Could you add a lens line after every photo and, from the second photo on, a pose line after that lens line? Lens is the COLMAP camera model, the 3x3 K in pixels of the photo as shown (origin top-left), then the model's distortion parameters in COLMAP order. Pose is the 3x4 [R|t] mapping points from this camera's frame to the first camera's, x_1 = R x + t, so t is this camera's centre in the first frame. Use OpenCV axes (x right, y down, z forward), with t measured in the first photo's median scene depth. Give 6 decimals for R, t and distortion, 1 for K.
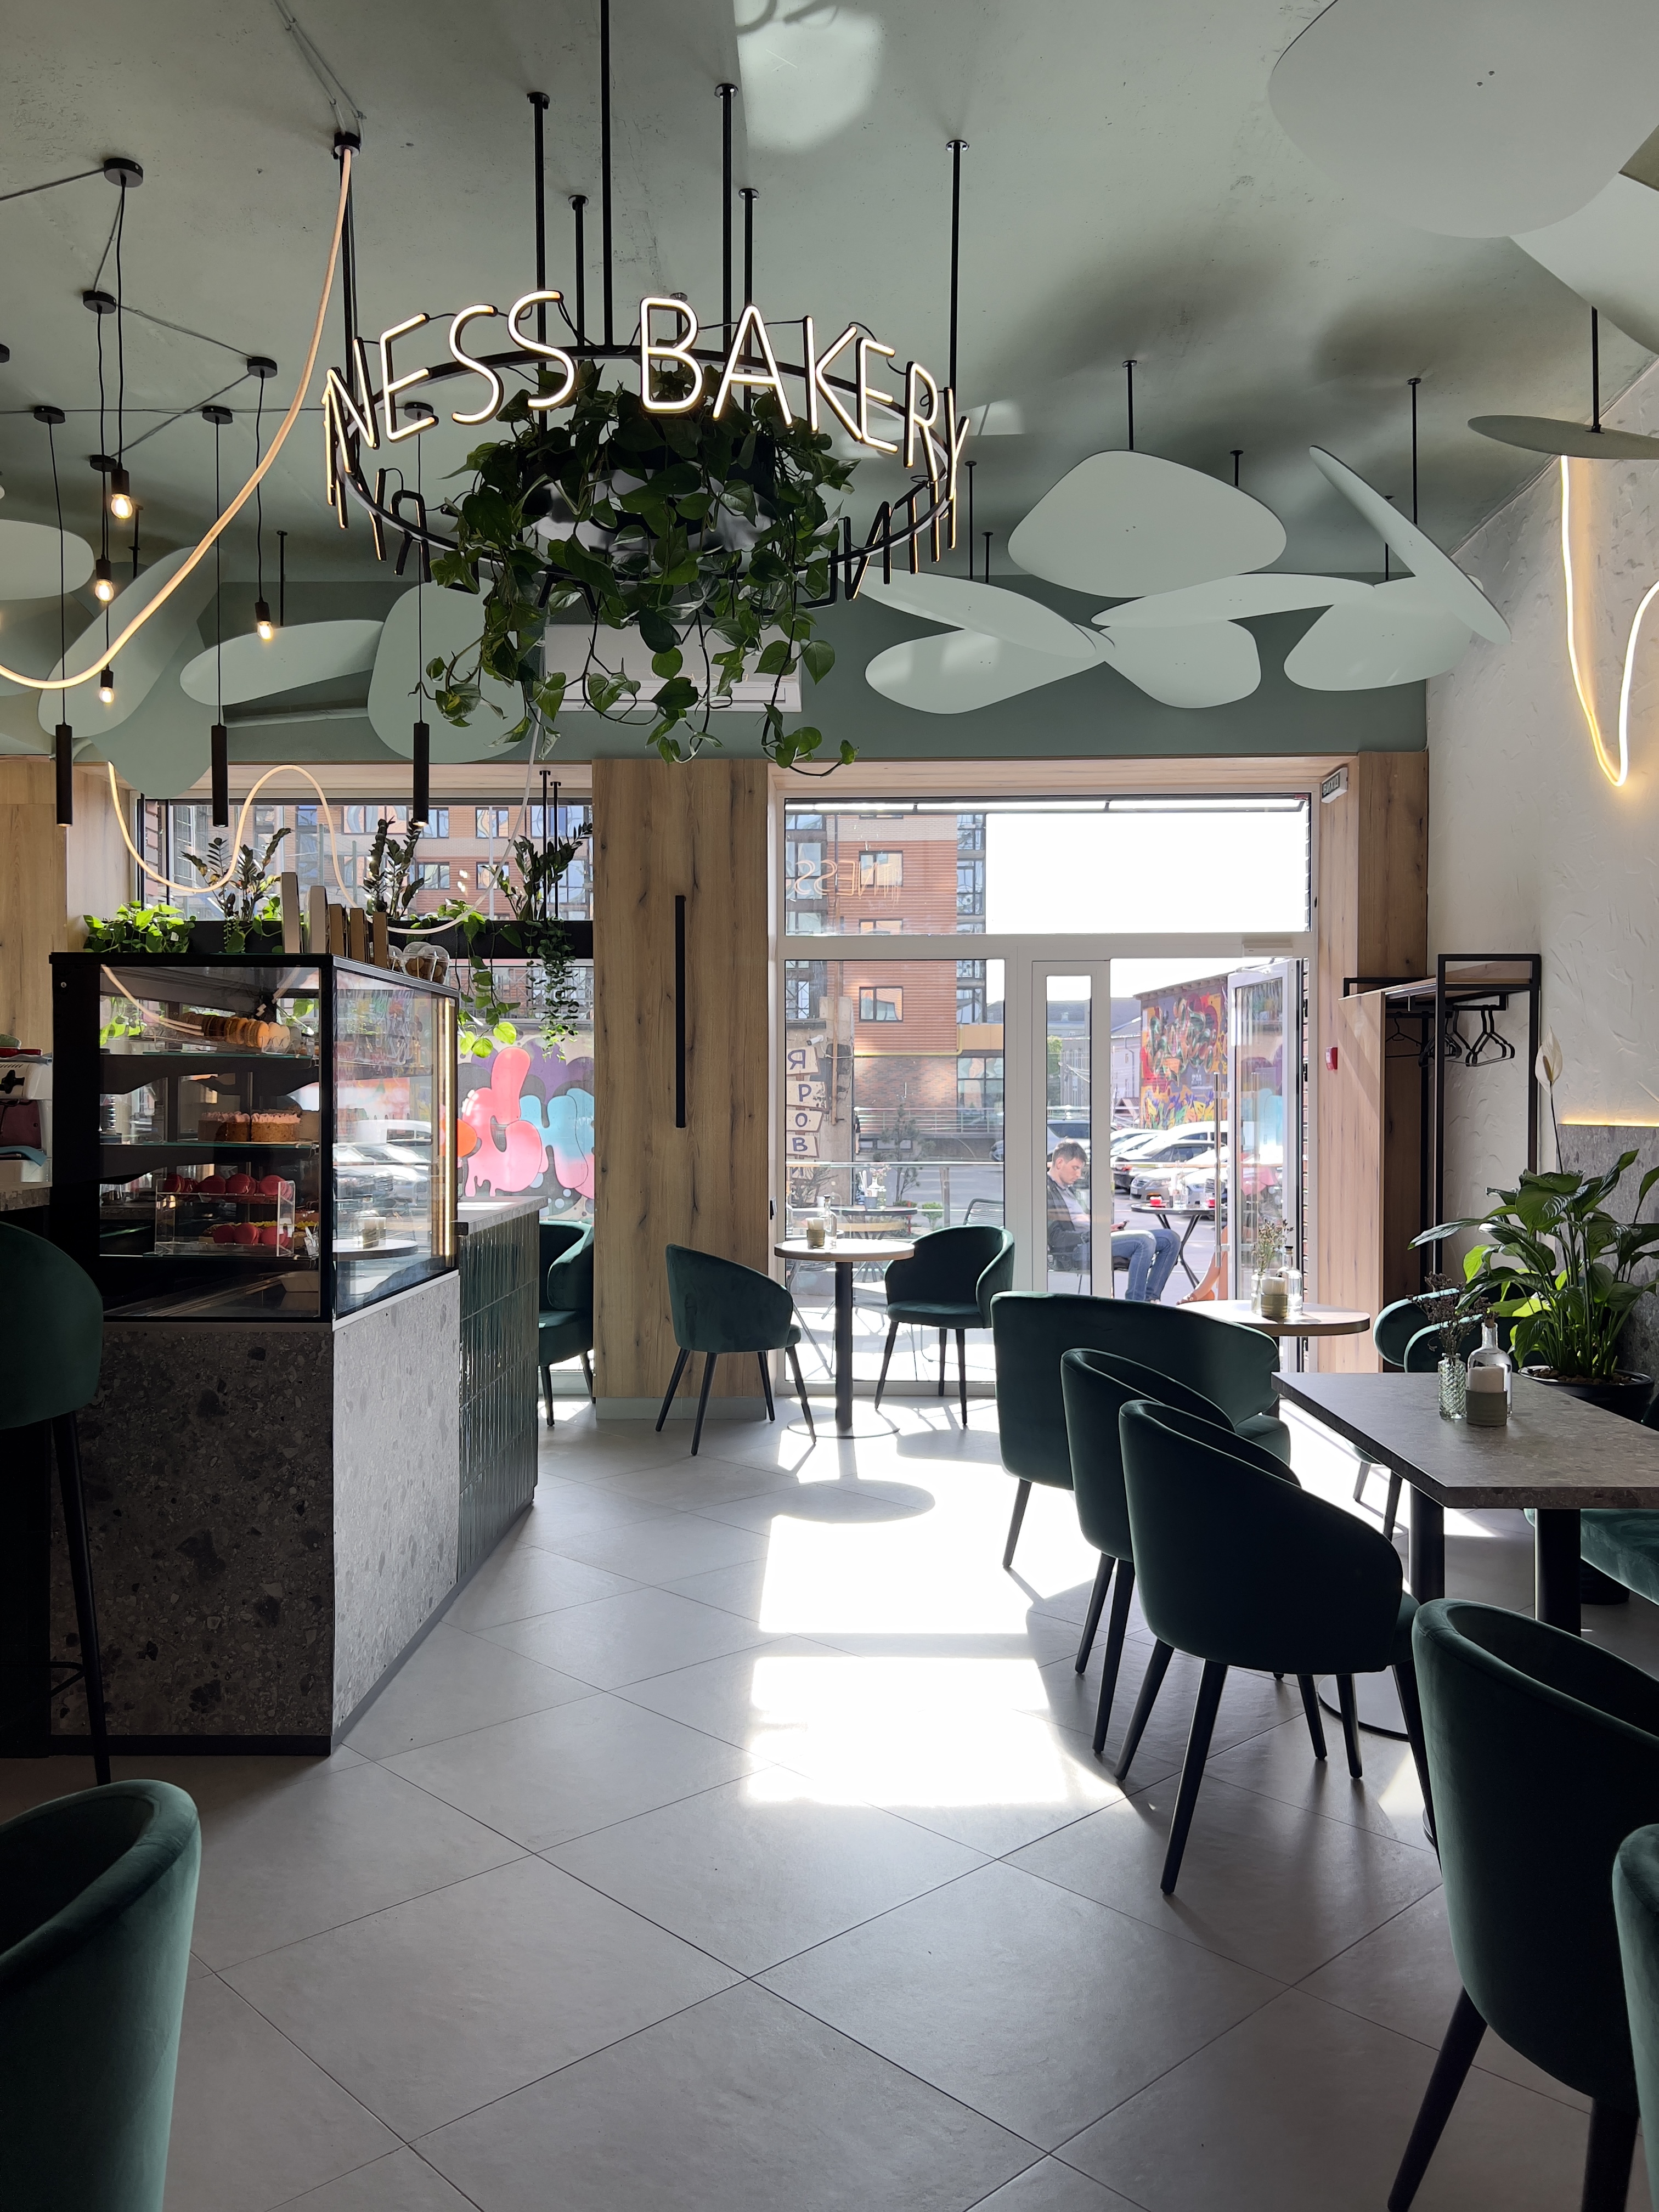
lens RADIAL K [[1663.6, 0, 828.8], [0, 1663.6, 1107.1], [0, 0, 1]] dist [0.006685, -0.001077]
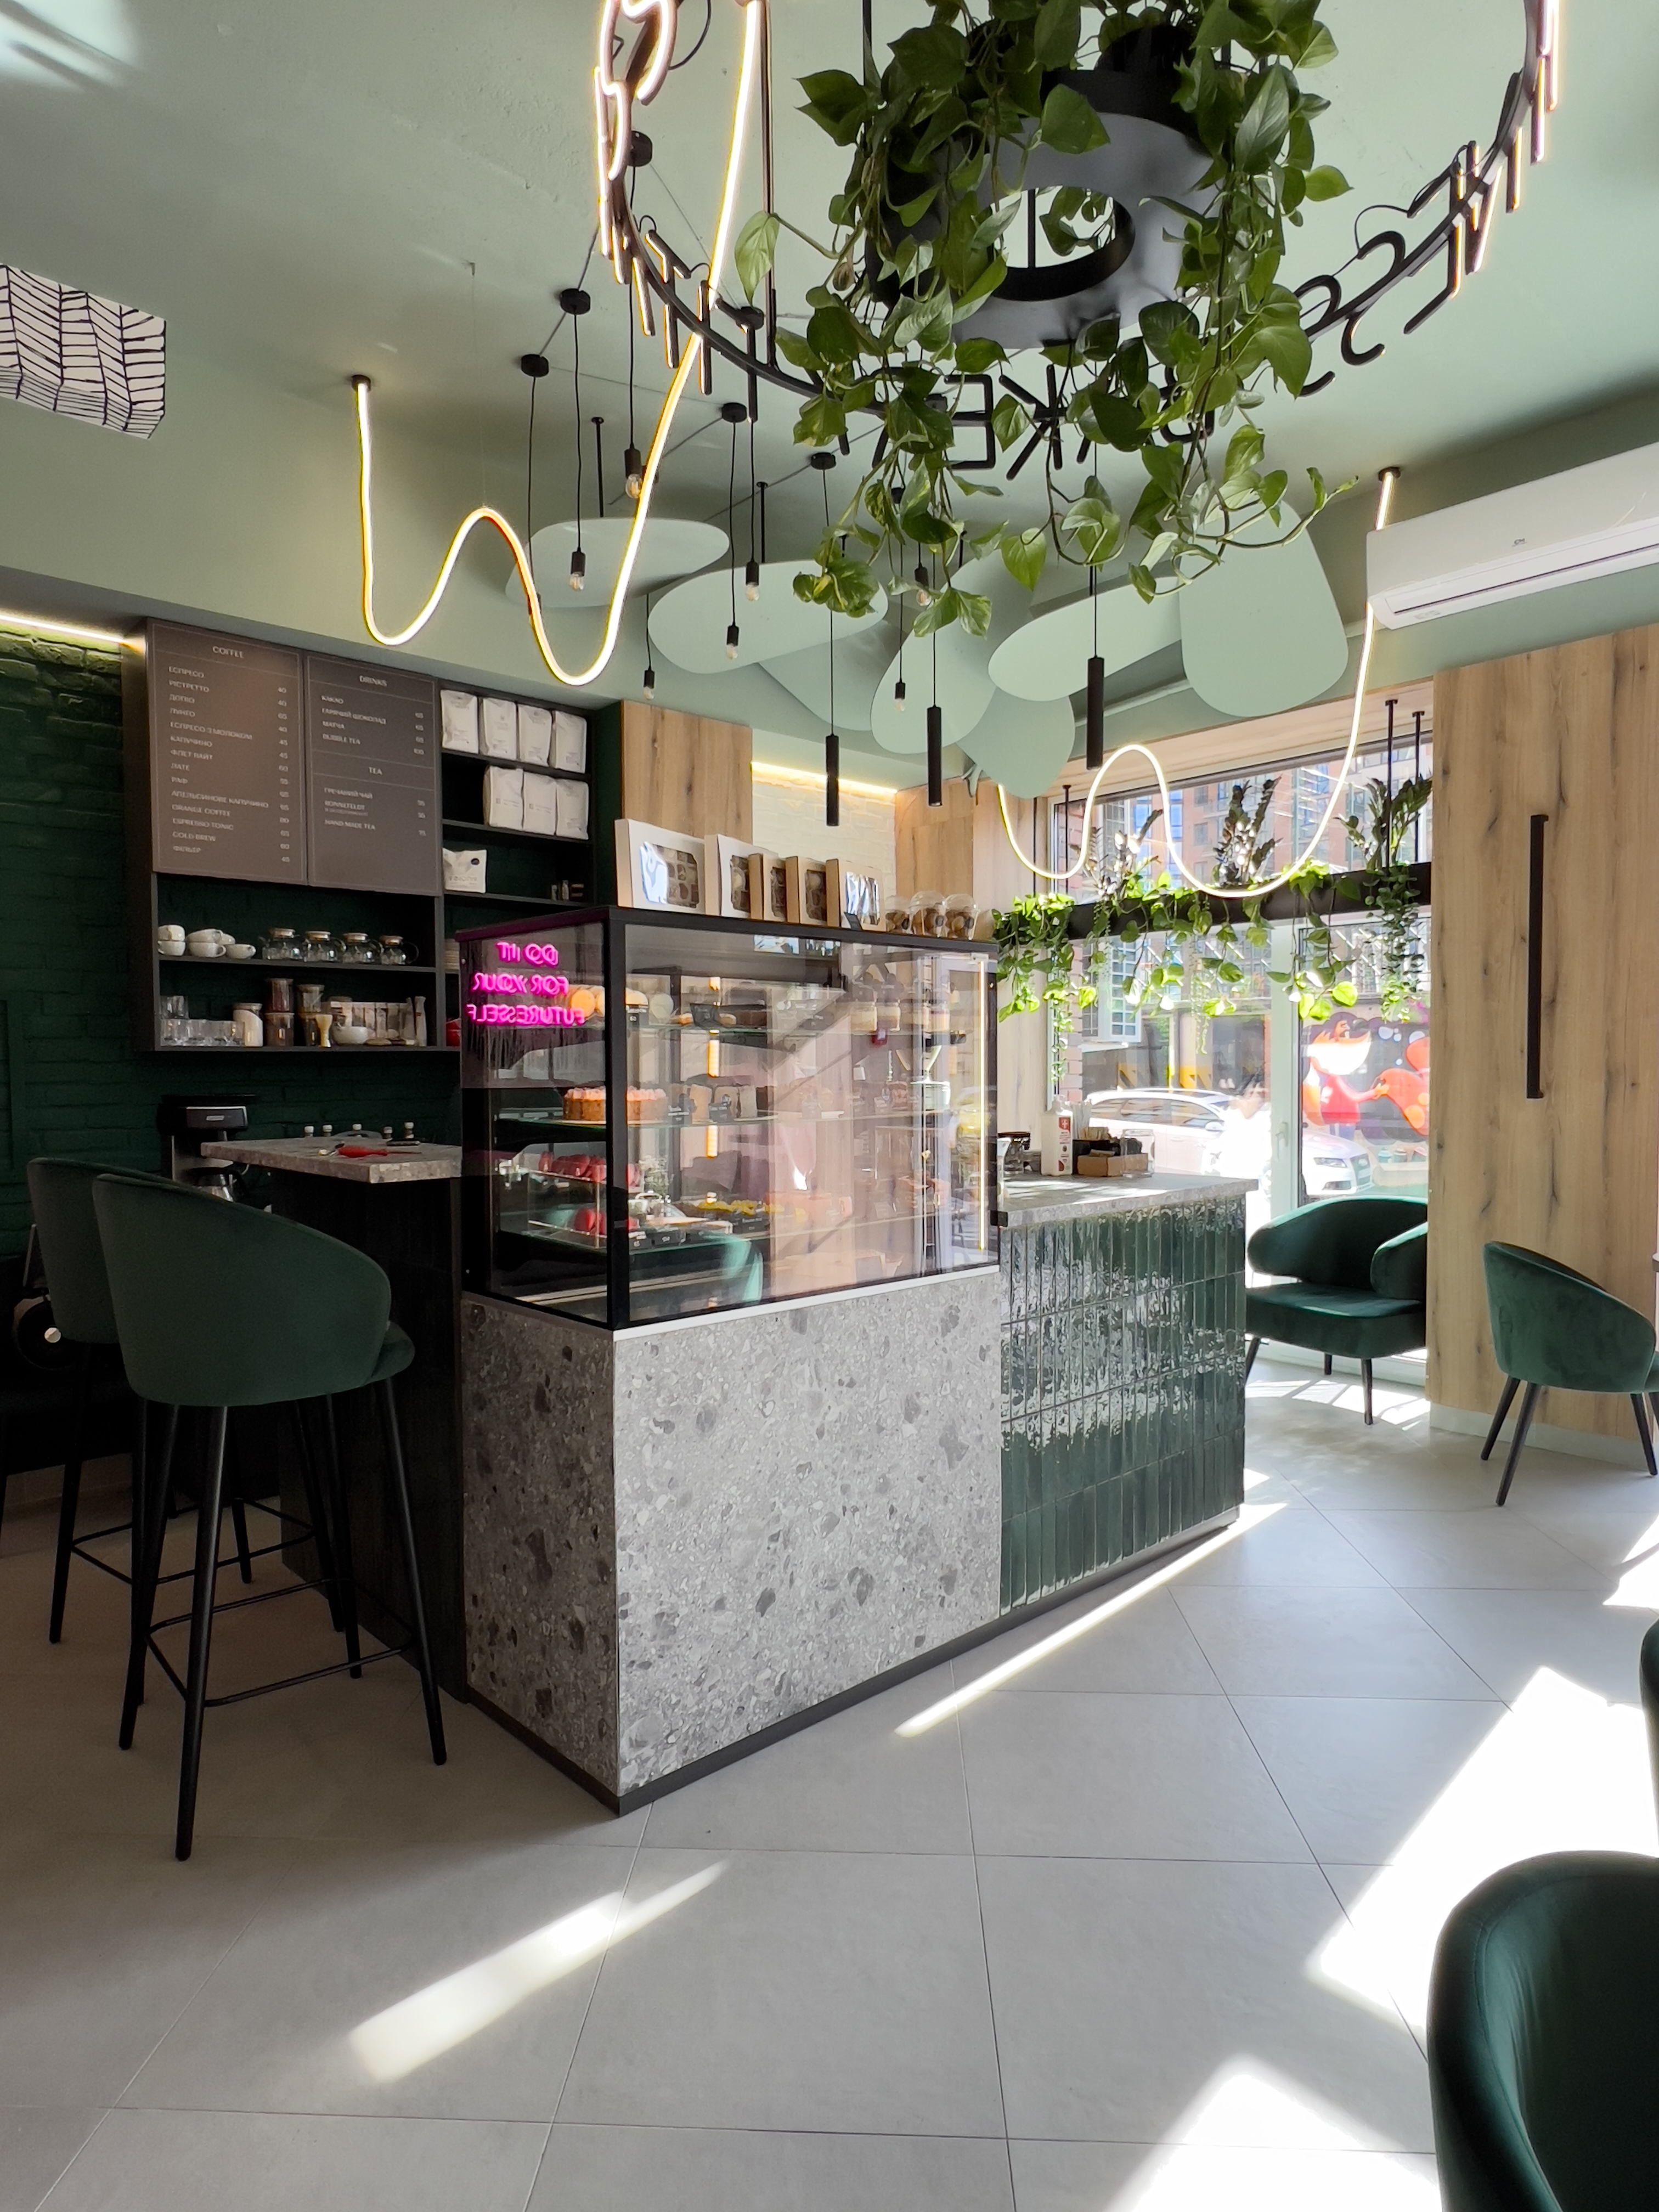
lens RADIAL K [[1269.2, 0, 823.4], [0, 1269.2, 1109.0], [0, 0, 1]] dist [-0.000517, 0.000331]
pose [[0.683806, 0.020363, -0.729379, 0.128205], [0.004113, 0.999487, 0.031760, -0.003805], [0.729652, -0.024718, 0.683372, 0.311377]]
